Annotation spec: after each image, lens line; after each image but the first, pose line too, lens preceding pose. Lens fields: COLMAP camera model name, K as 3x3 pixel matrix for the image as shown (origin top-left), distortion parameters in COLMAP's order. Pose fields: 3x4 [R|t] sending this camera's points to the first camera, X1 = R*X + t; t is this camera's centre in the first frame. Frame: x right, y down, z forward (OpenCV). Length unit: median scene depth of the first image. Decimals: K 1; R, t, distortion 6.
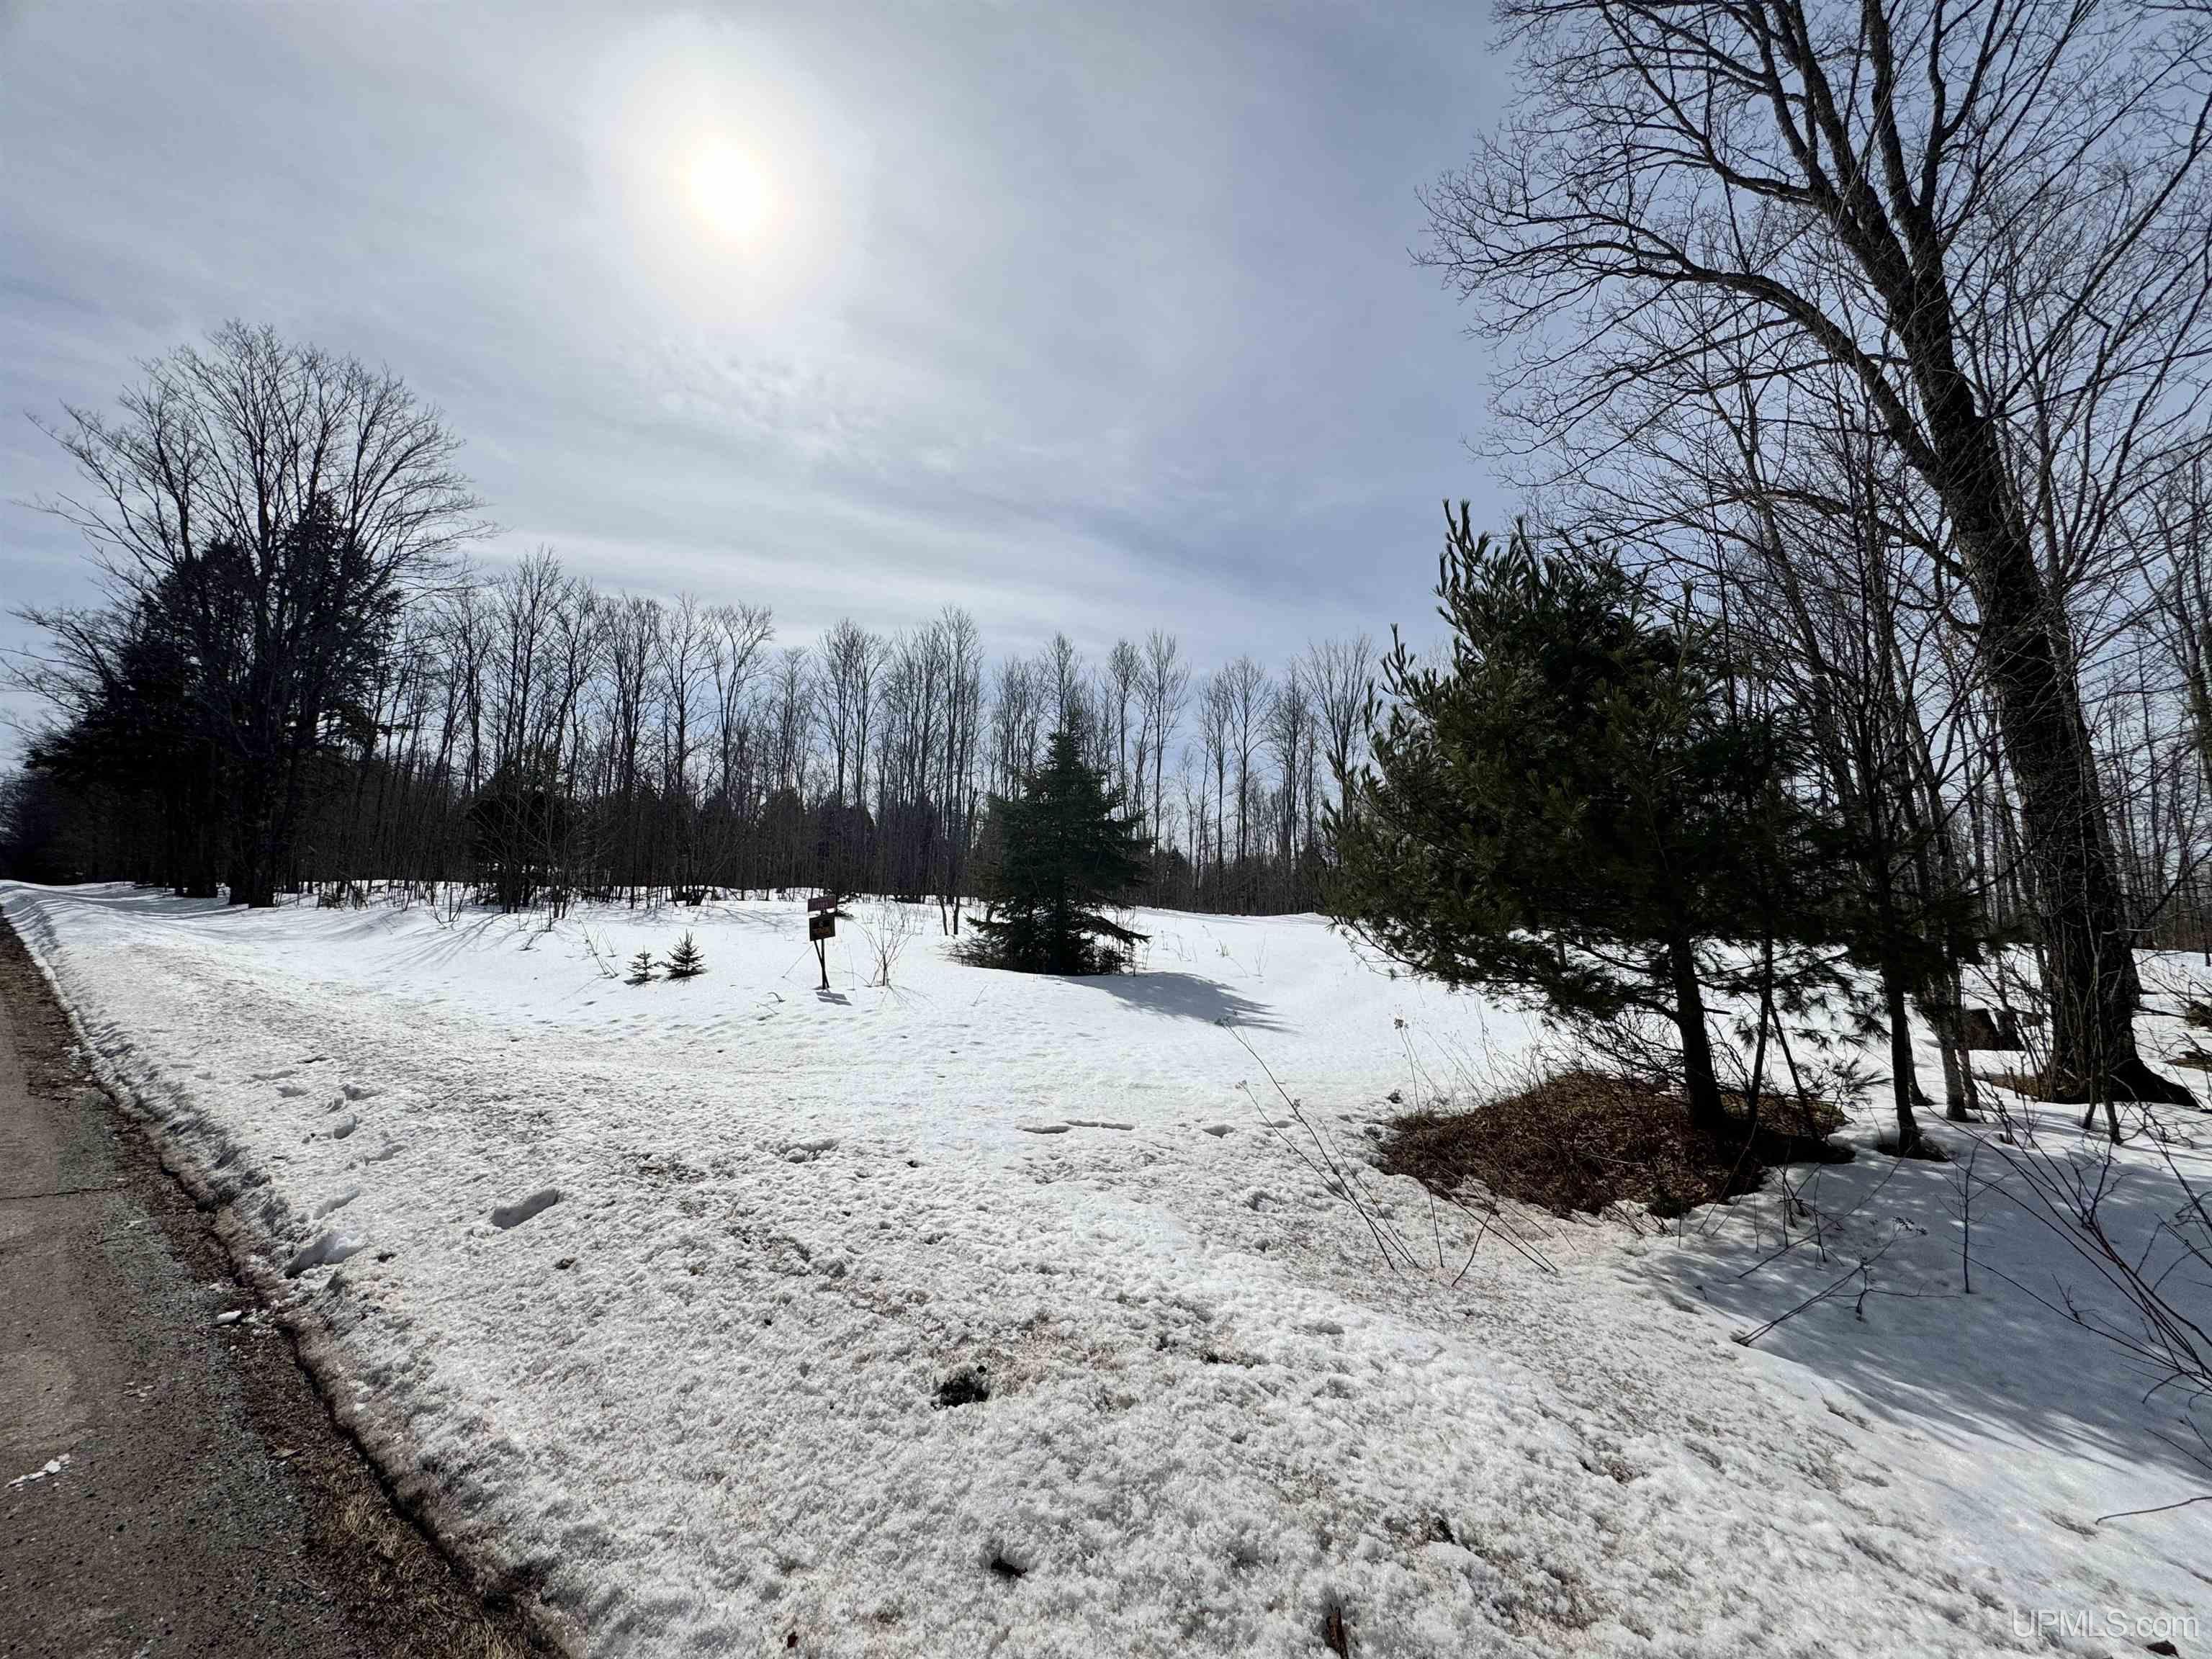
lens RADIAL K [[891.3, 0, 1106.0], [0, 891.3, 829.5], [0, 0, 1]] dist [0.000103, -0.000011]
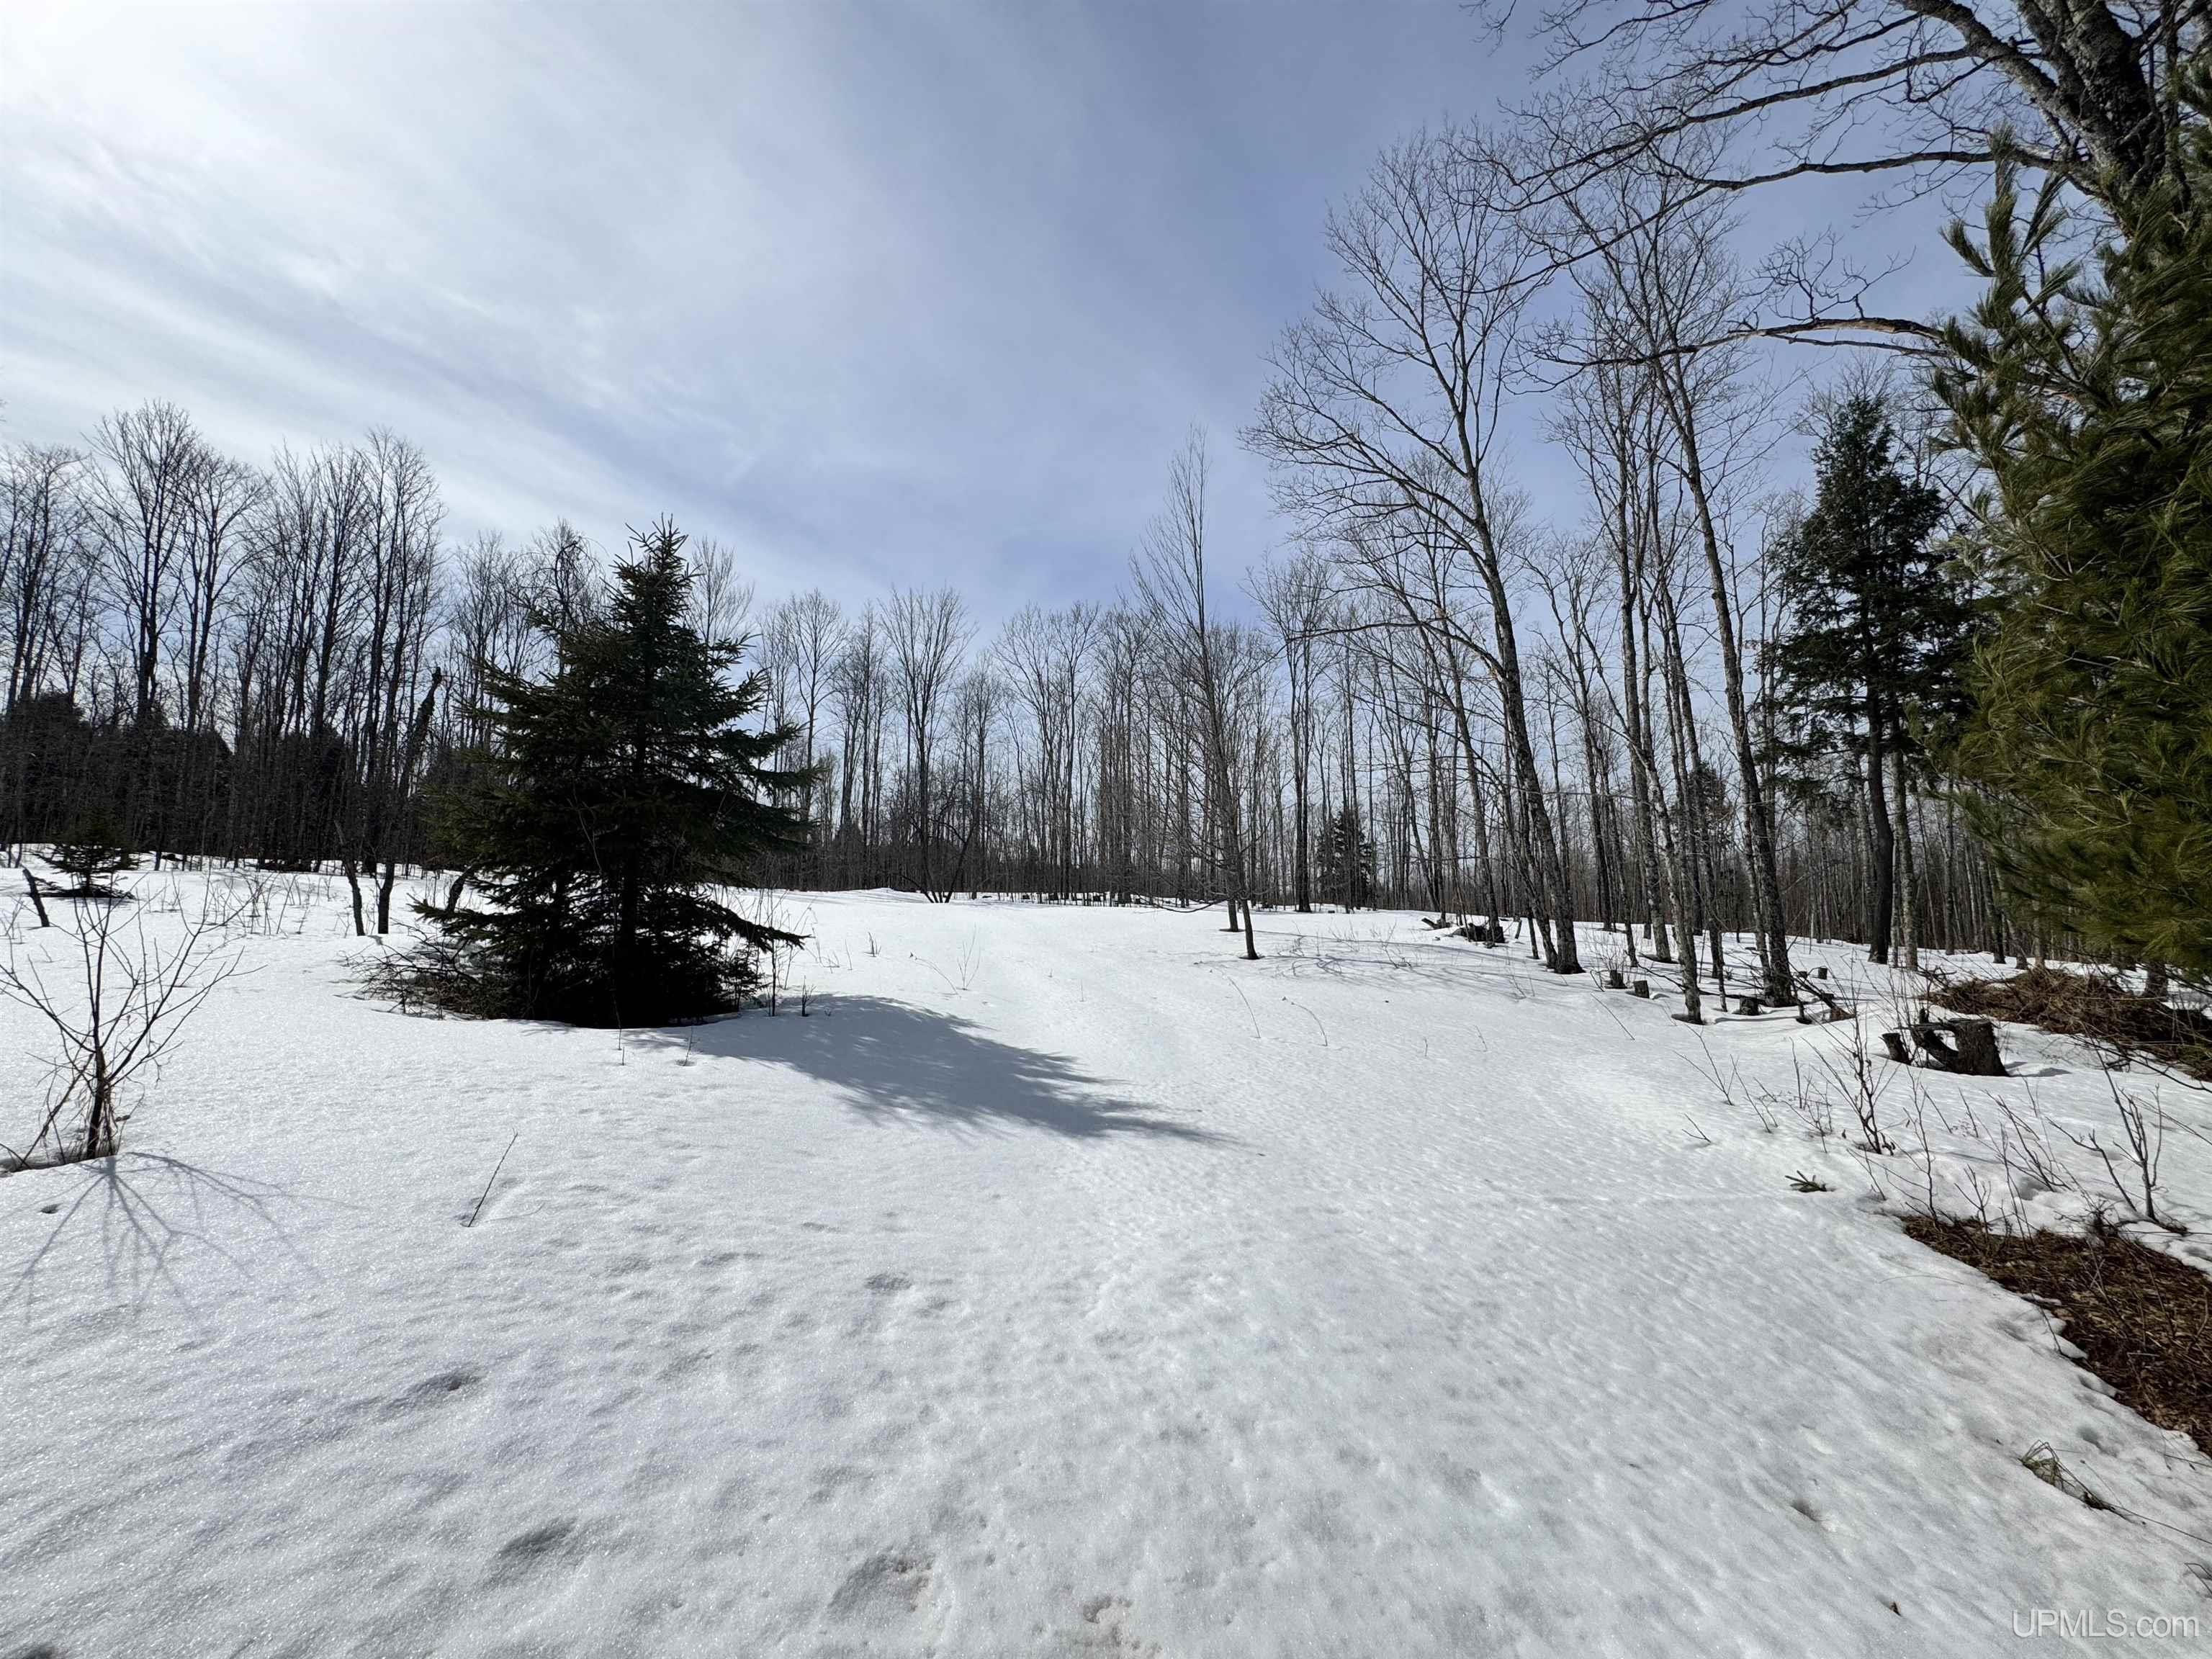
lens RADIAL K [[893.1, 0, 1106.0], [0, 893.1, 829.5], [0, 0, 1]] dist [0.000992, -0.000111]
pose [[0.868526, 0.038086, 0.494178, -0.046454], [-0.052213, 0.998526, 0.014809, 0.019963], [-0.492886, -0.038665, 0.869235, 0.253951]]
